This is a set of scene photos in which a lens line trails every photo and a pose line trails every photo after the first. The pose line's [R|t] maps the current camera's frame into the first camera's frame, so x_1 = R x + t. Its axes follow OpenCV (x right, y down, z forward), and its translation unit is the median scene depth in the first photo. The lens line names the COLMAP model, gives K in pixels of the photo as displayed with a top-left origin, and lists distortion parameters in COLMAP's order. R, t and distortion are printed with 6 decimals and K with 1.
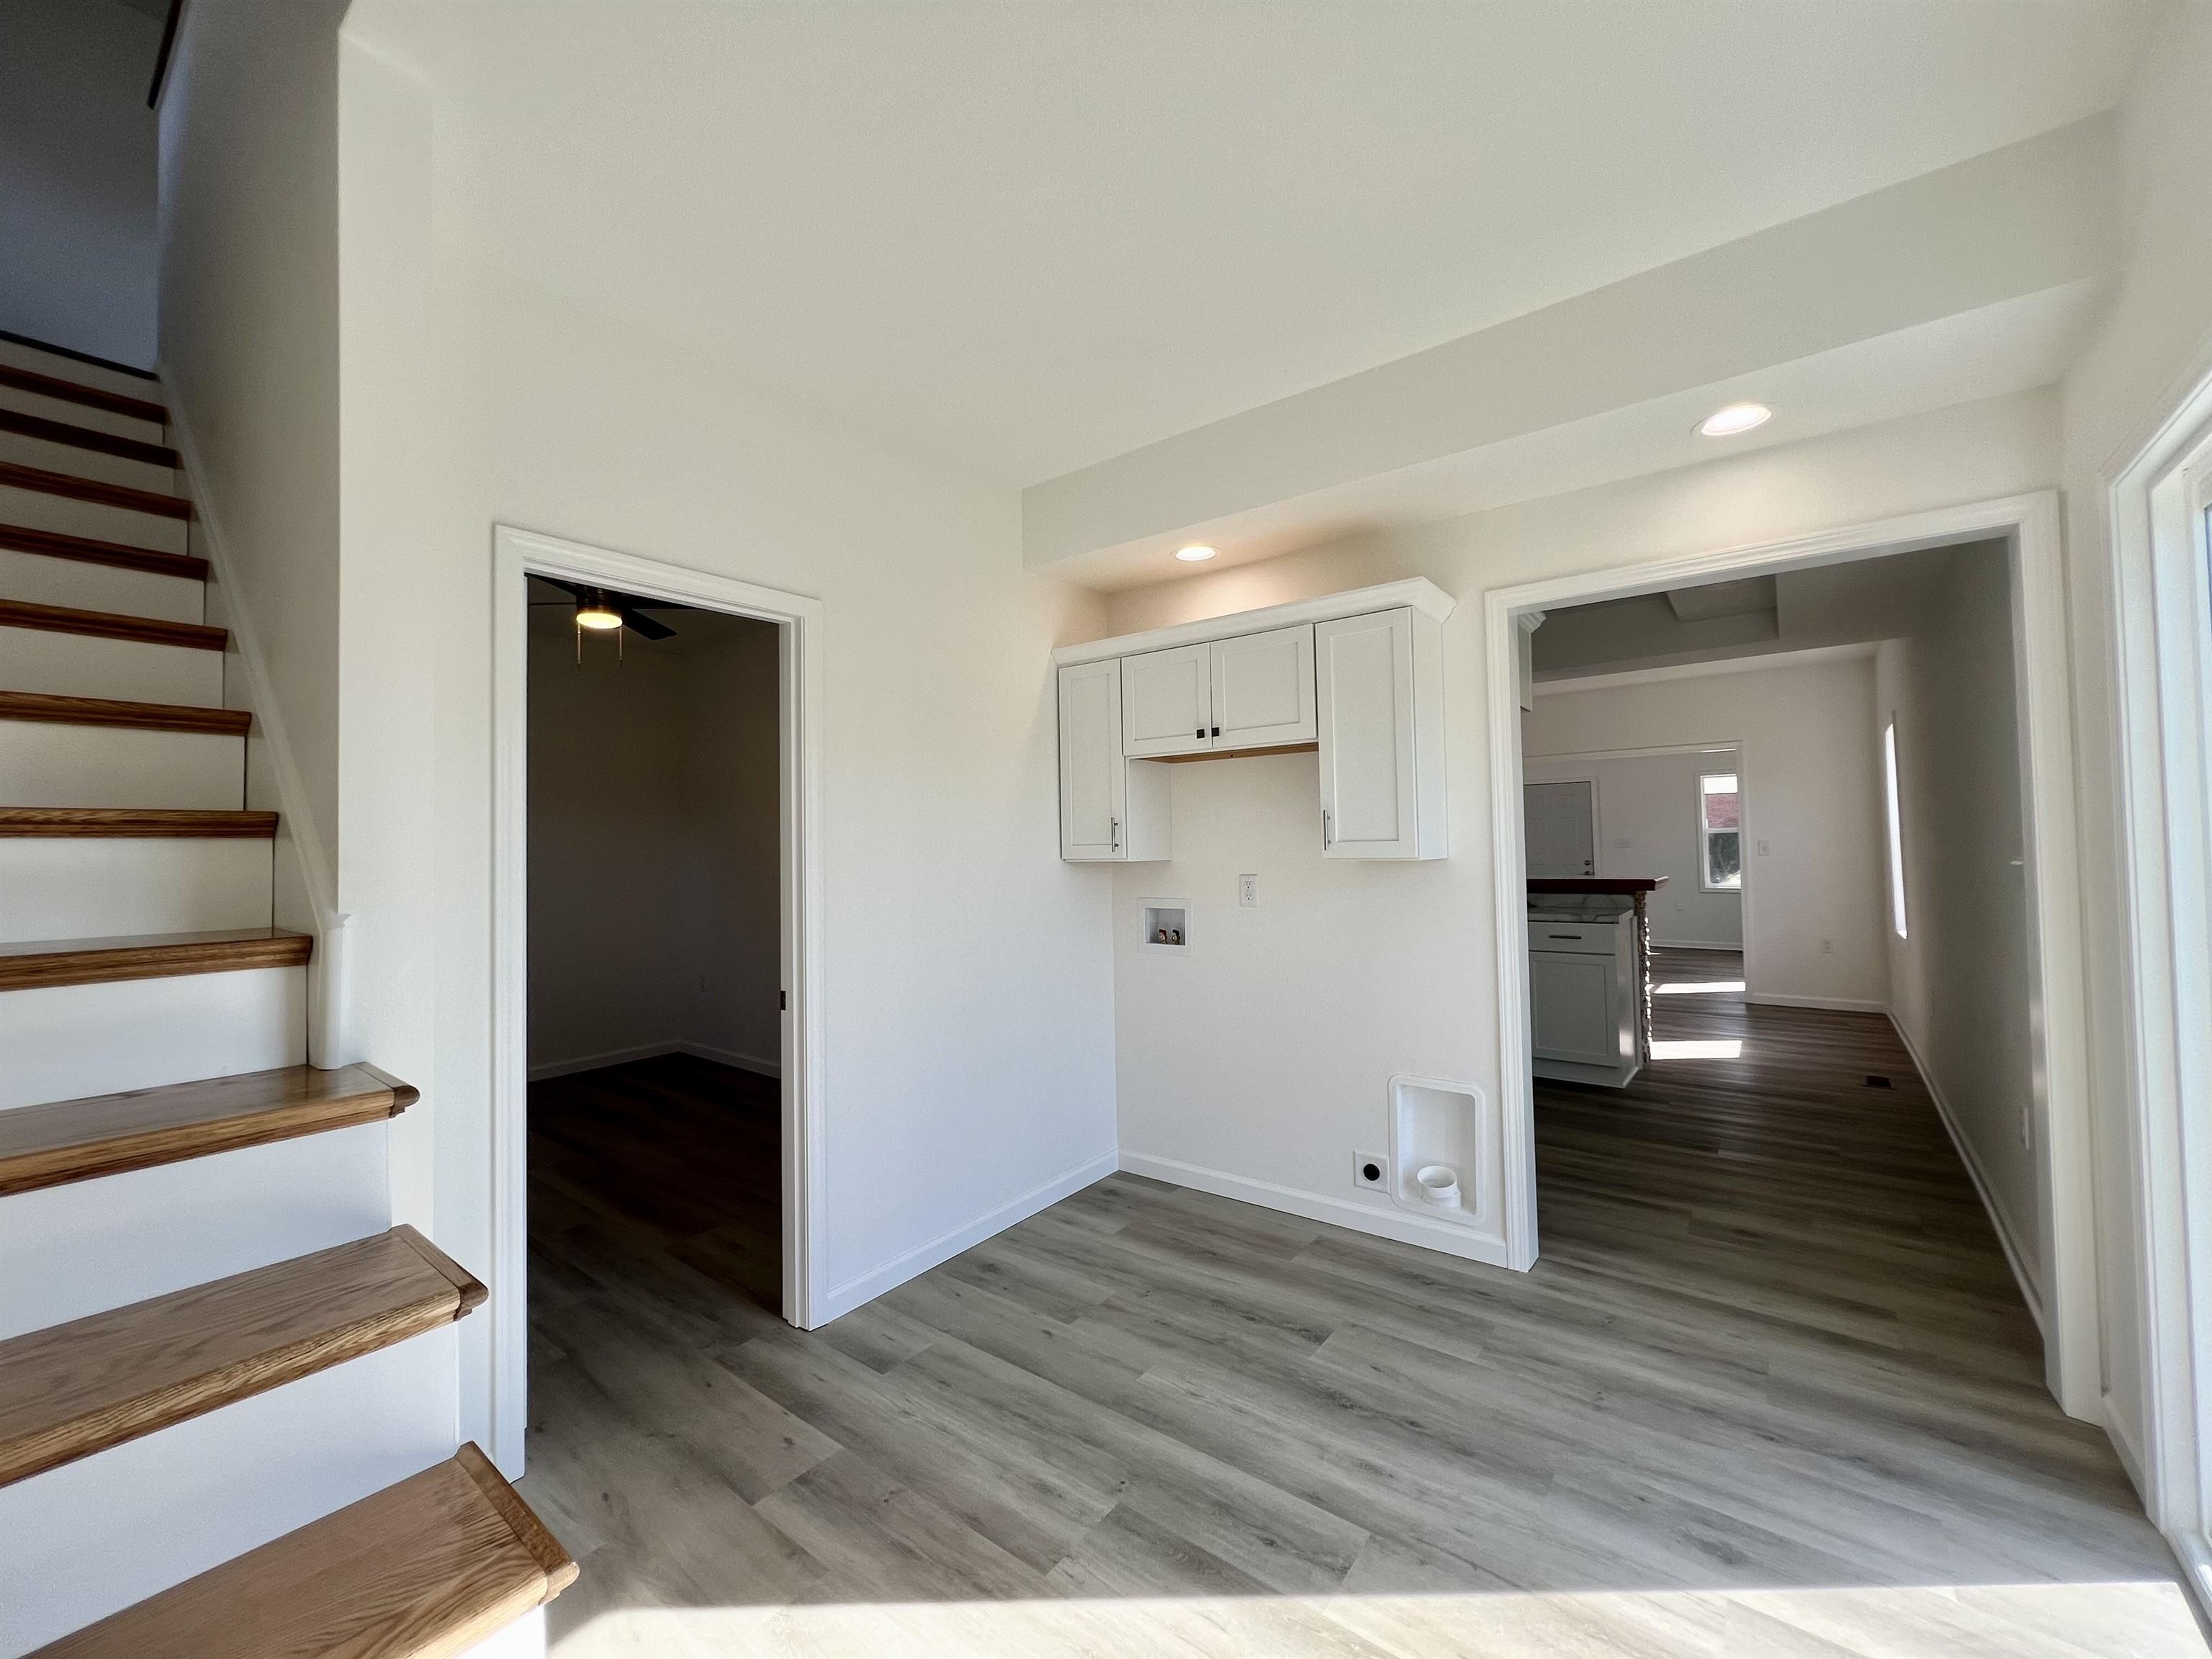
lens RADIAL K [[886.4, 0, 1114.7], [0, 886.4, 841.7], [0, 0, 1]] dist [-0.000152, 0.000720]
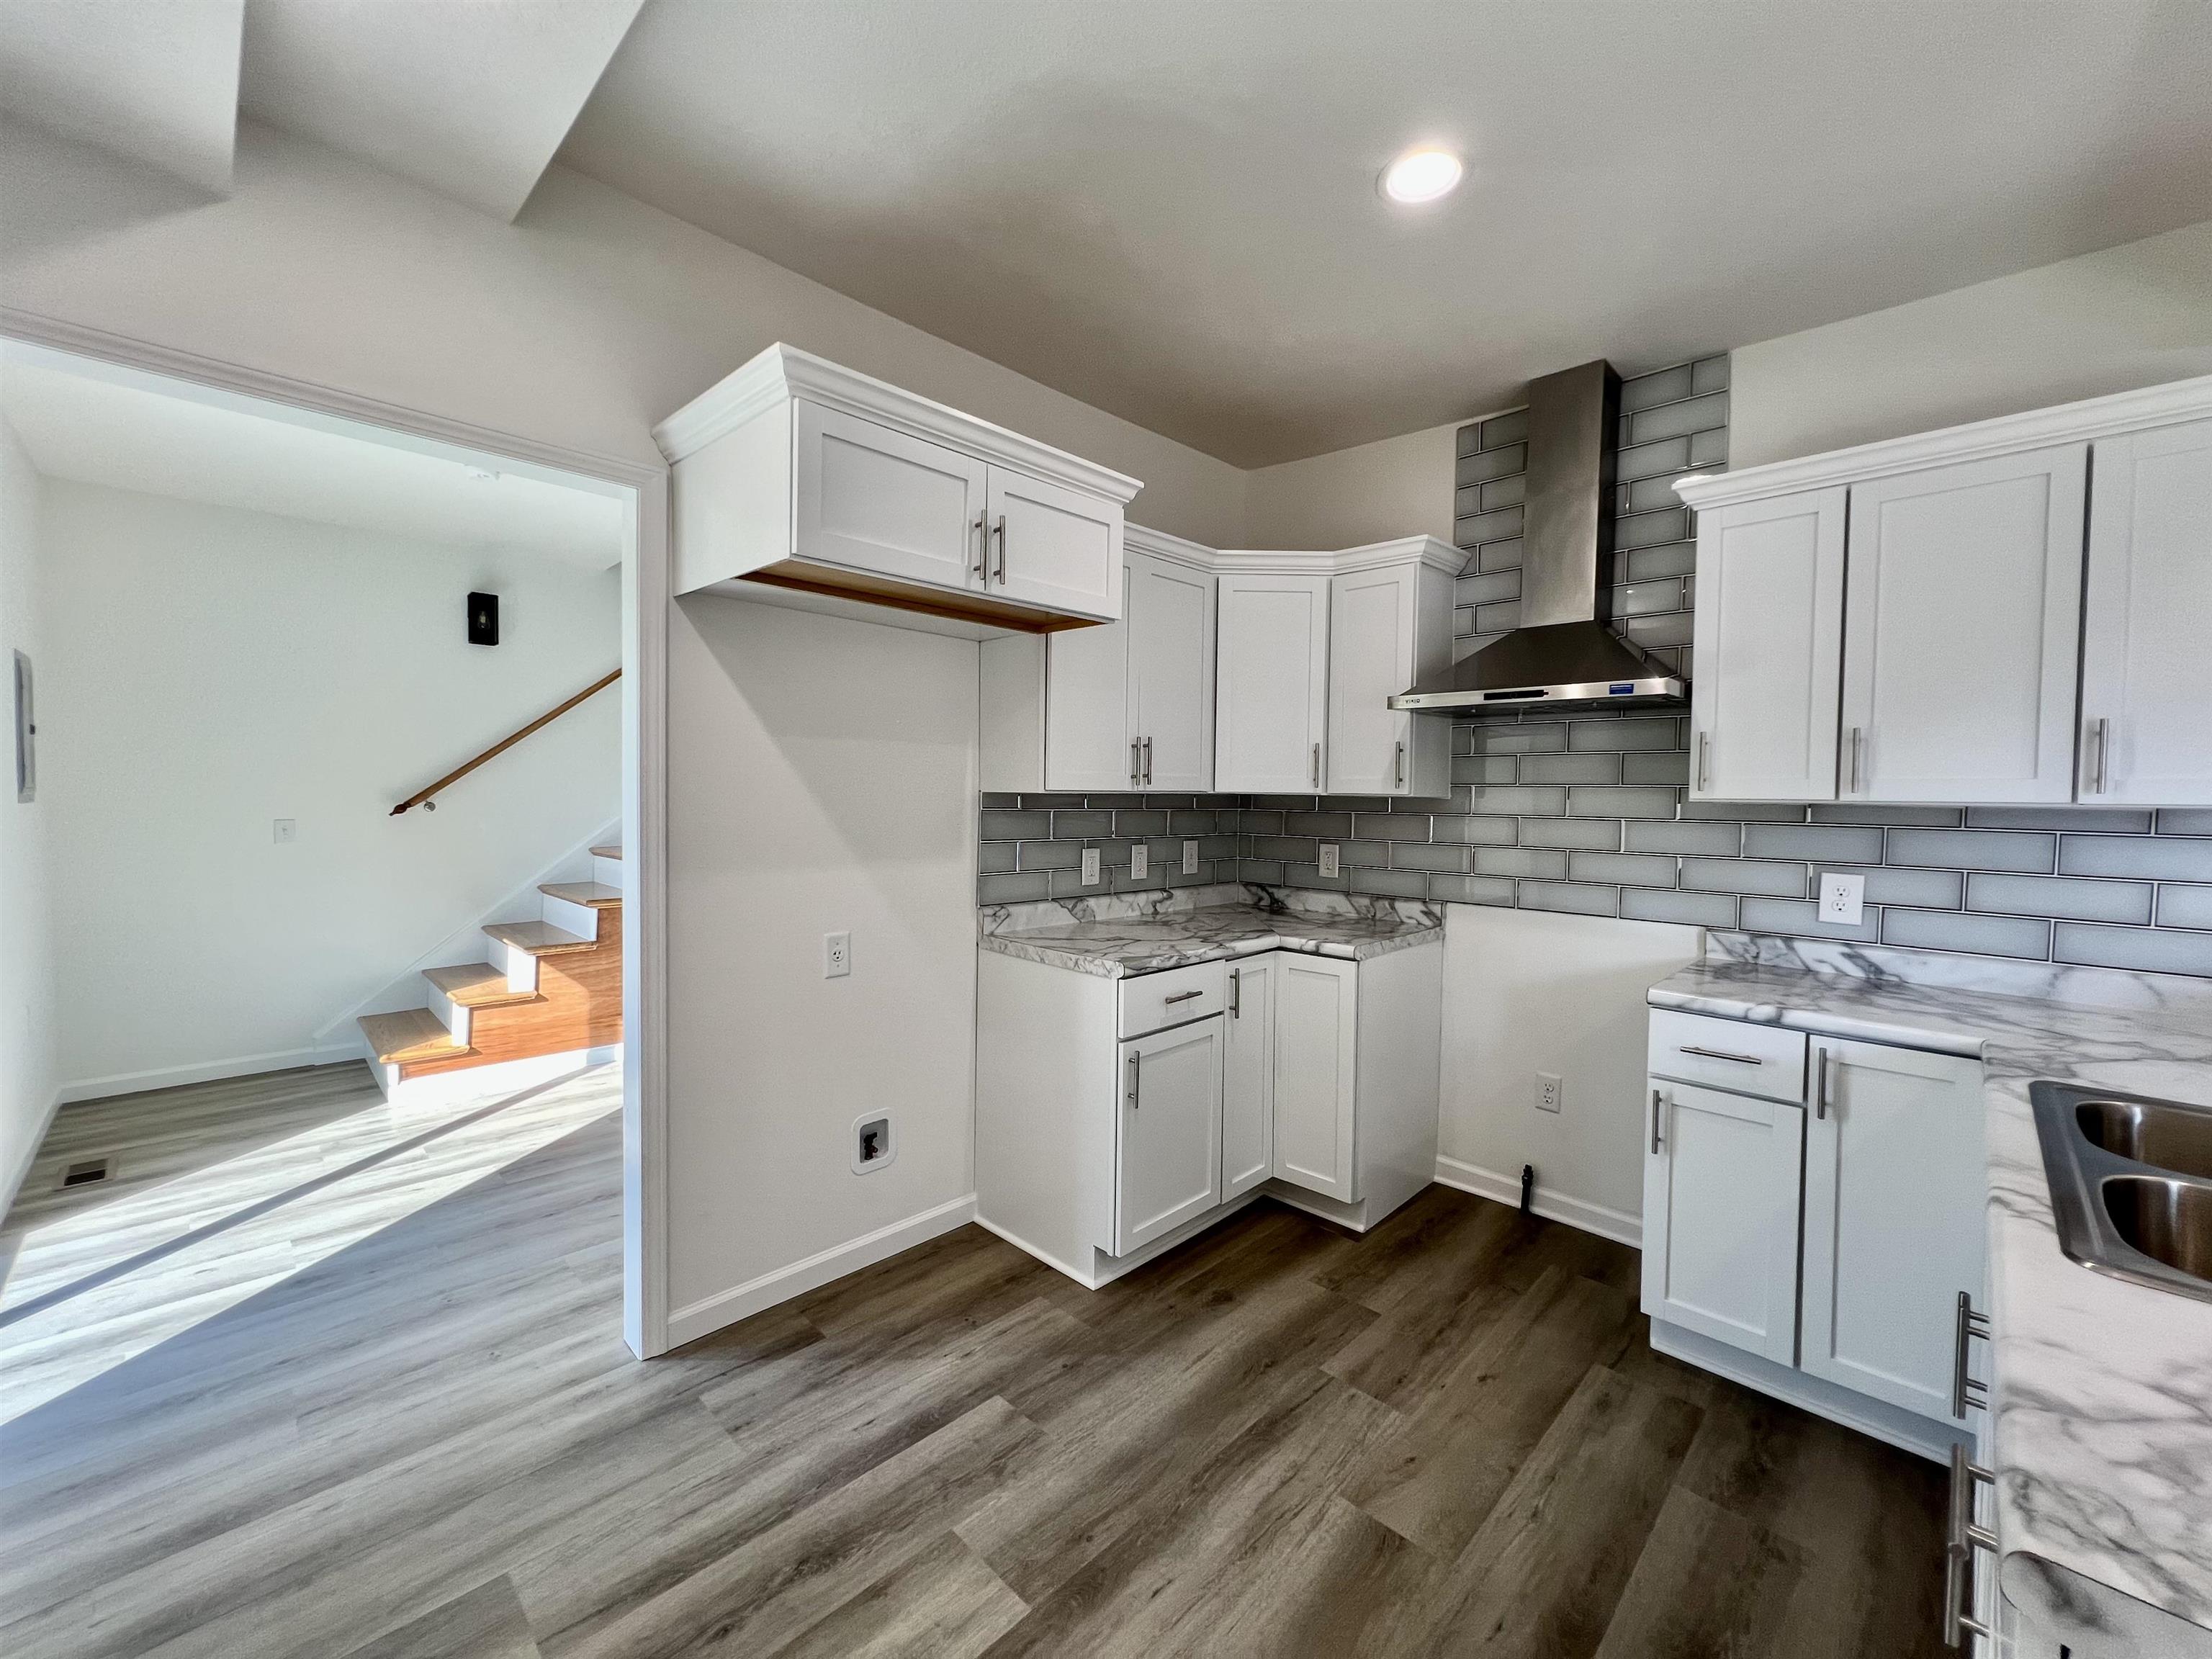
lens RADIAL K [[889.0, 0, 1101.1], [0, 889.0, 820.0], [0, 0, 1]] dist [-0.000495, 0.000518]
pose [[-0.124359, 0.040980, -0.991391, 1.337333], [-0.009744, 0.999048, 0.042519, -0.034668], [0.992189, 0.014947, -0.123842, 1.699391]]
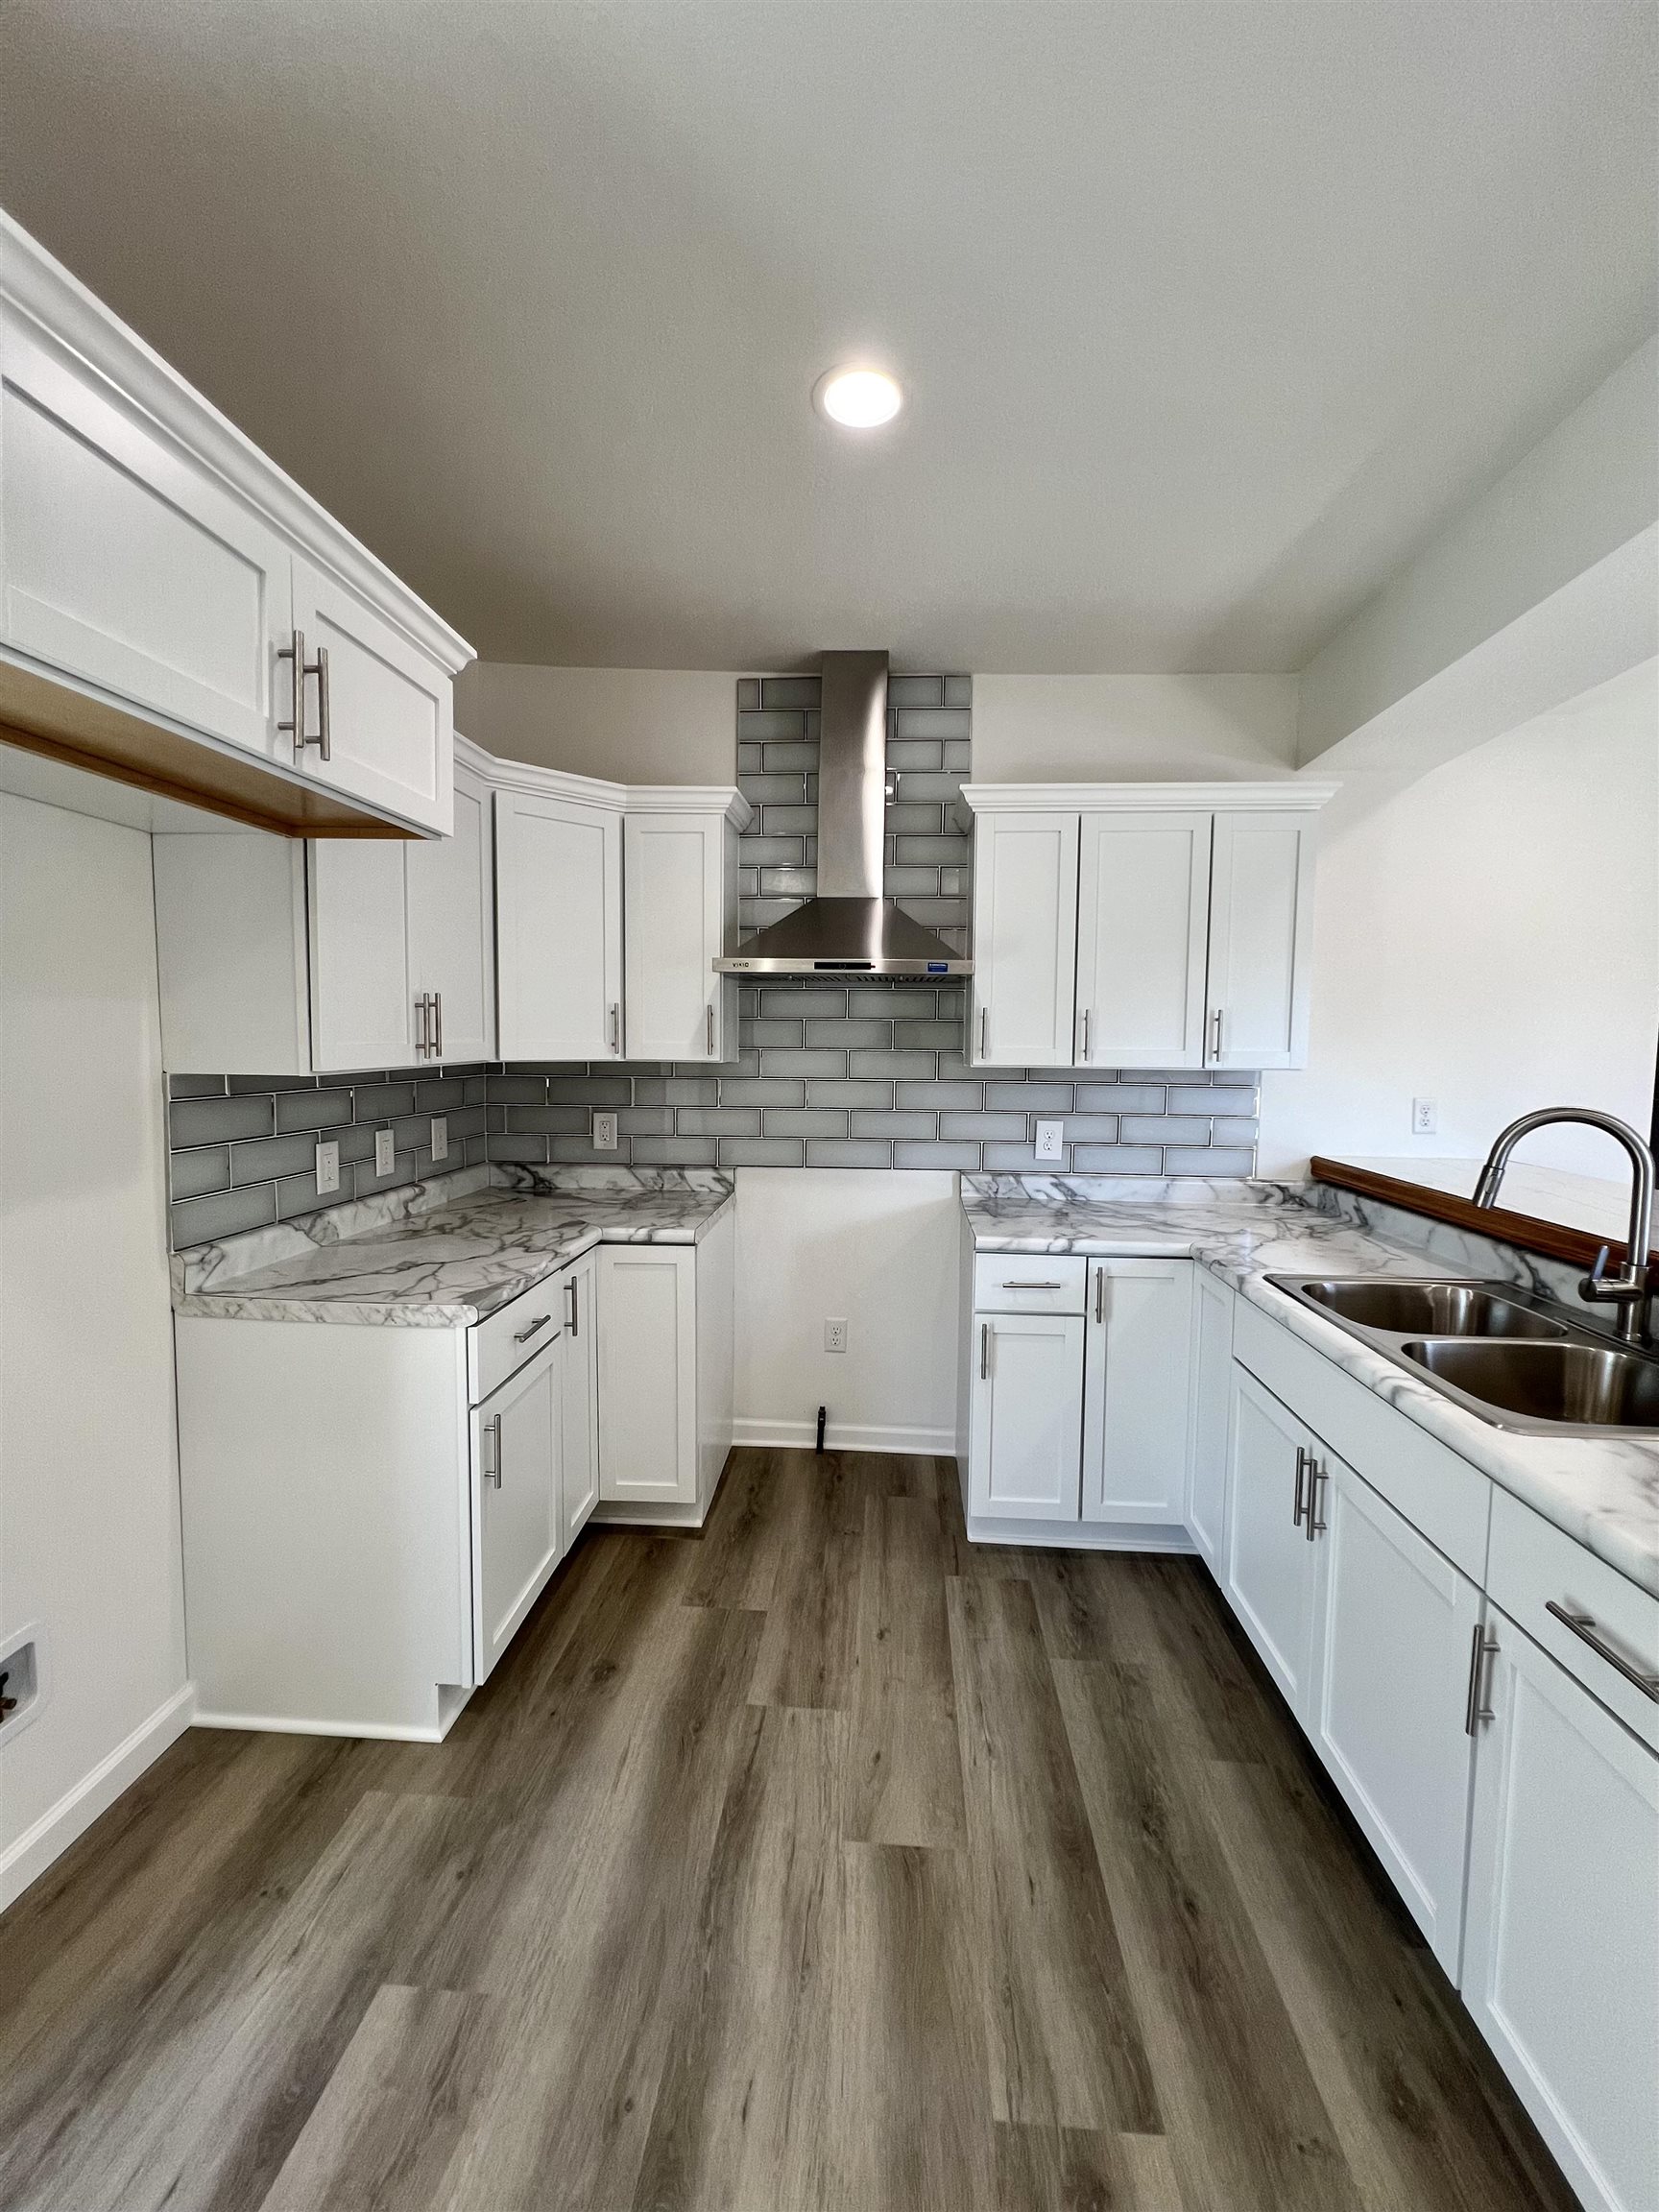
lens RADIAL K [[886.4, 0, 836.9], [0, 886.4, 1101.2], [0, 0, 1]] dist [-0.000152, 0.000720]
pose [[0.556065, 0.078350, -0.827437, 1.123720], [-0.015906, 0.996368, 0.083657, -0.068619], [0.830986, -0.033358, 0.555292, 1.450794]]
